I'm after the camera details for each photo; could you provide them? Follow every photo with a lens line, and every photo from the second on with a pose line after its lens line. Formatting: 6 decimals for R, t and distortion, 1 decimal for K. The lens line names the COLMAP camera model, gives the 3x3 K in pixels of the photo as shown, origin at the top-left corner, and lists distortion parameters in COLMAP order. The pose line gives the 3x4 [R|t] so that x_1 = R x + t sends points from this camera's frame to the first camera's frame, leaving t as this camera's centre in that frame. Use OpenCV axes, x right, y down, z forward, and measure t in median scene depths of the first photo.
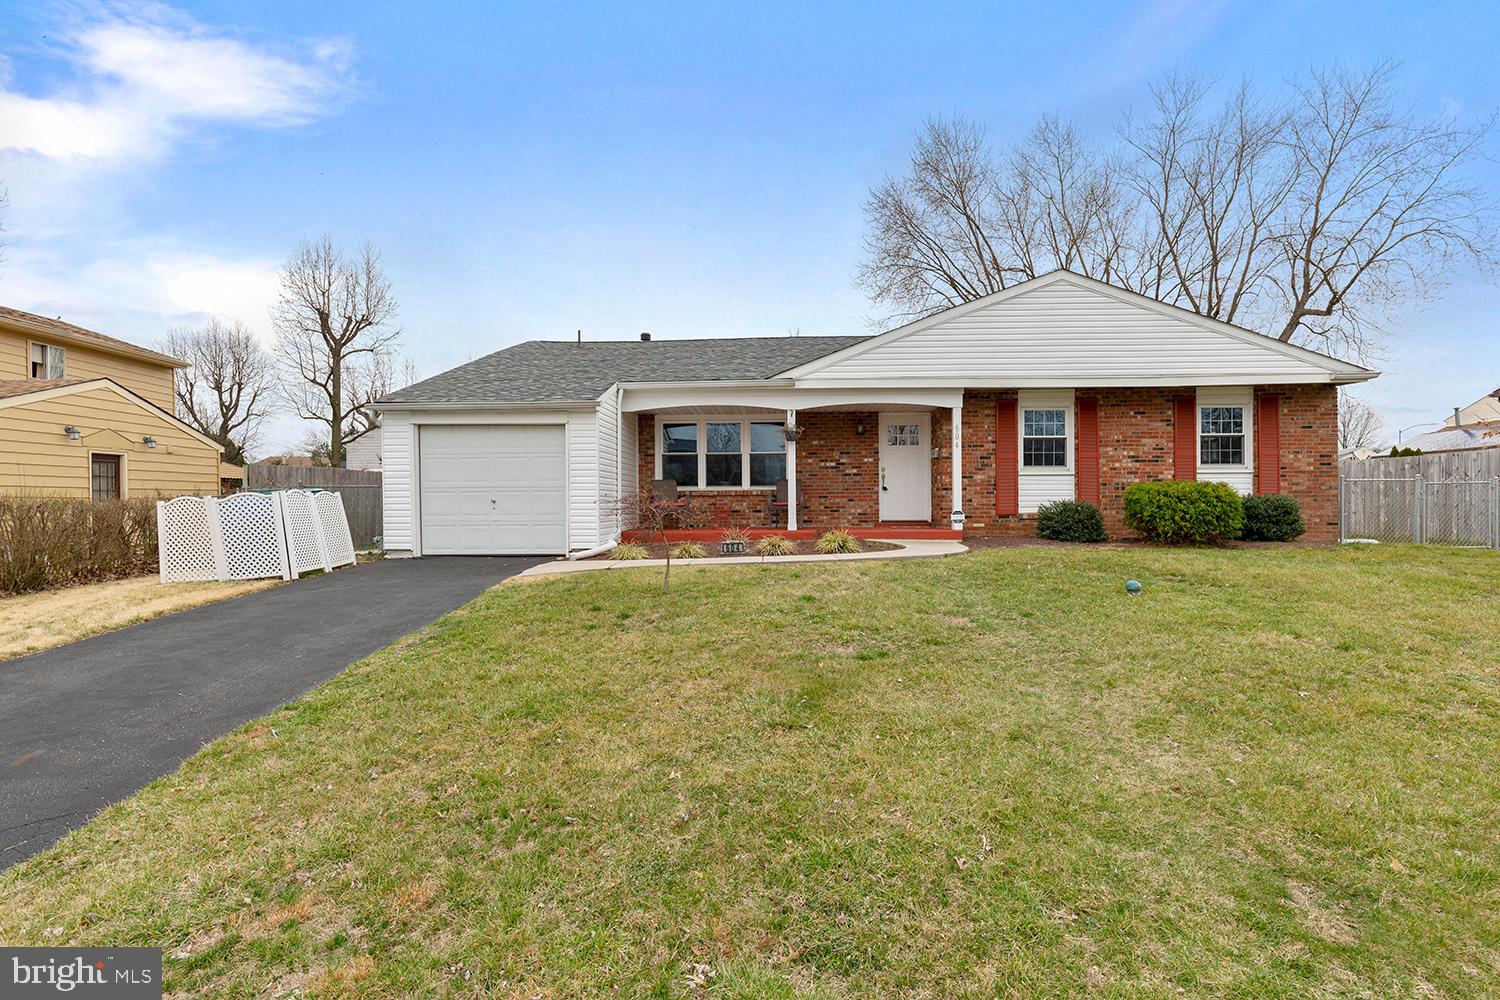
lens RADIAL K [[722.3, 0, 729.3], [0, 722.3, 503.5], [0, 0, 1]] dist [-0.004596, -0.002393]
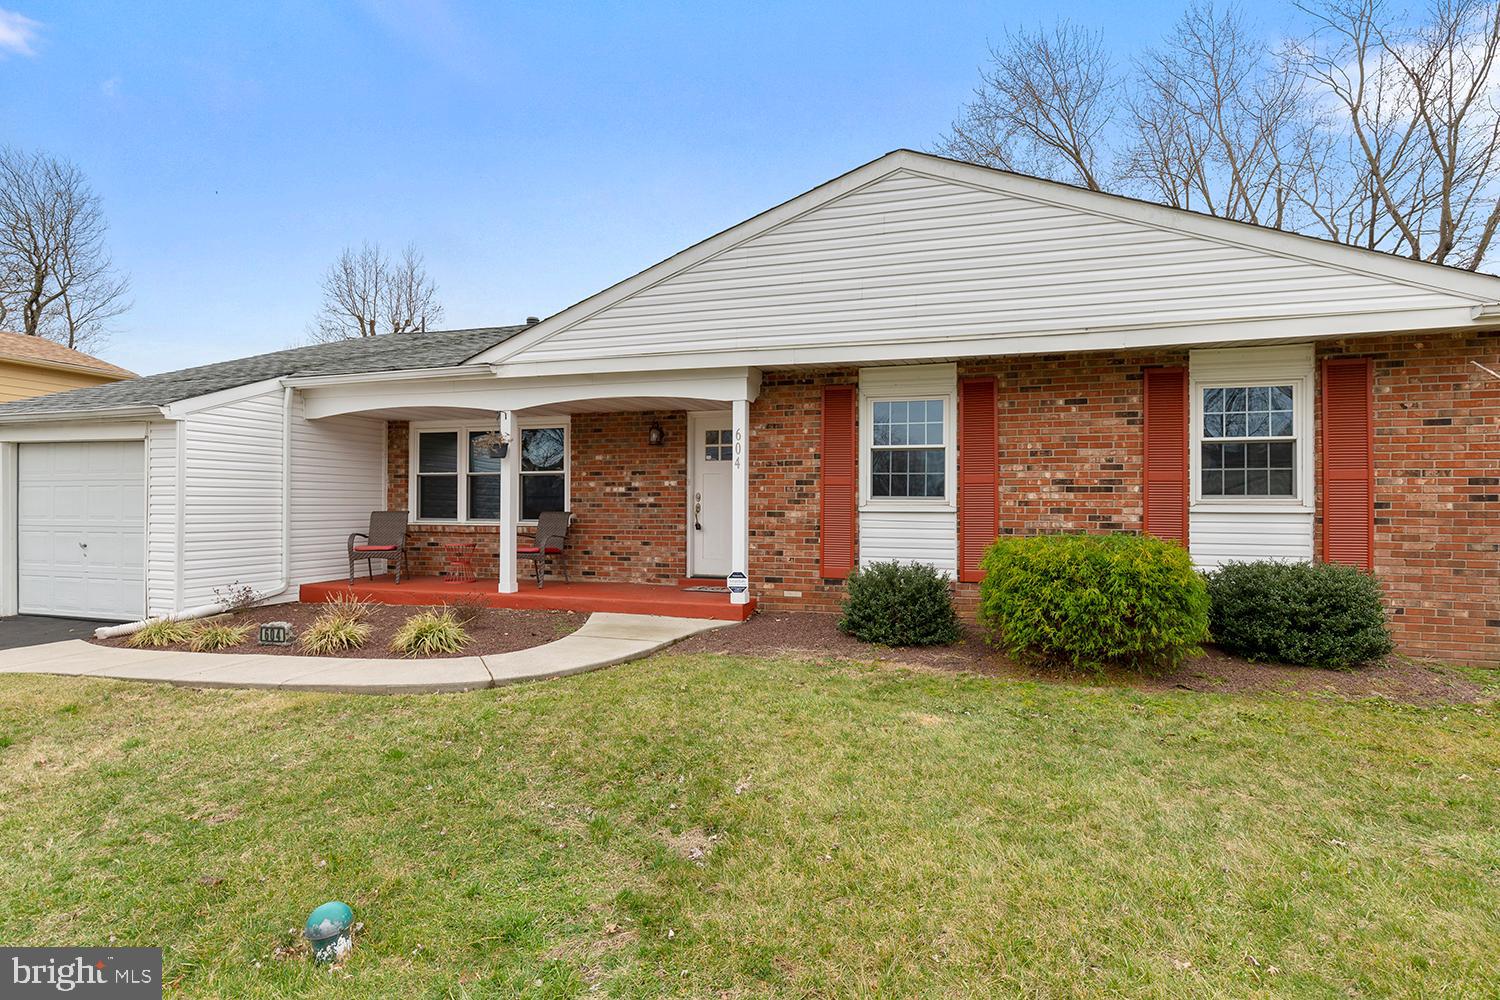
lens RADIAL K [[722.3, 0, 729.7], [0, 722.3, 505.2], [0, 0, 1]] dist [-0.004596, -0.002393]
pose [[0.971092, 0.007643, -0.238585, 0.441135], [-0.007700, 0.999970, 0.000693, -0.044991], [0.238583, 0.001164, 0.971121, 0.403604]]
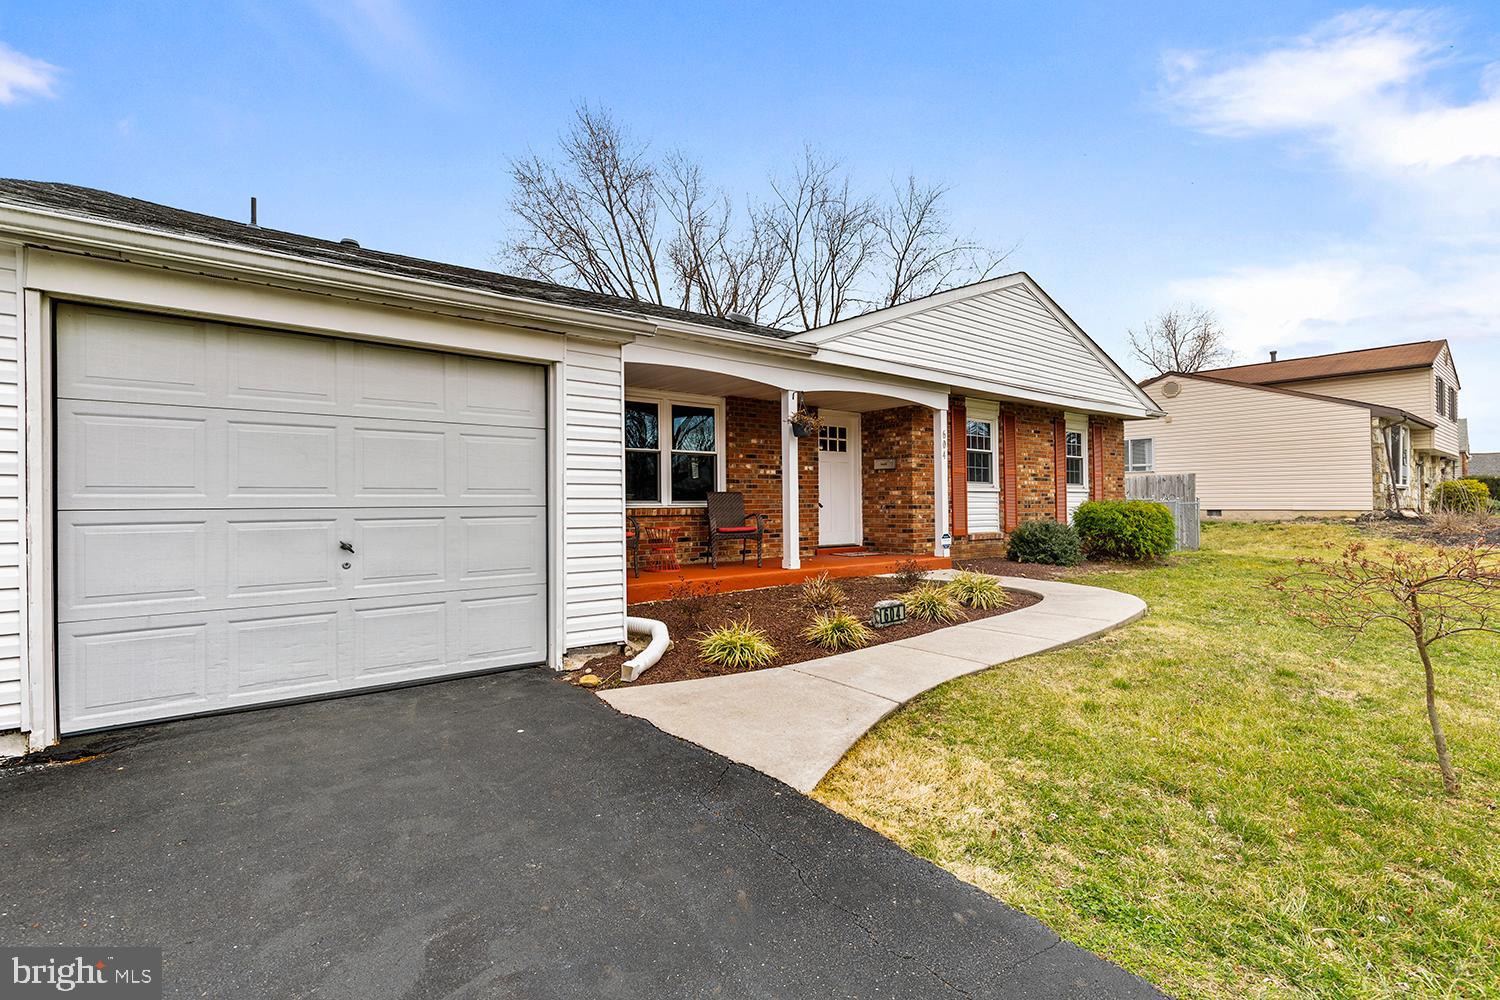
lens RADIAL K [[666.6, 0, 734.0], [0, 666.6, 496.5], [0, 0, 1]] dist [0.001491, -0.002743]
pose [[0.762175, 0.008637, 0.647313, -0.357930], [0.003143, 0.999850, -0.017042, -0.020031], [-0.647363, 0.015023, 0.762034, 0.557362]]
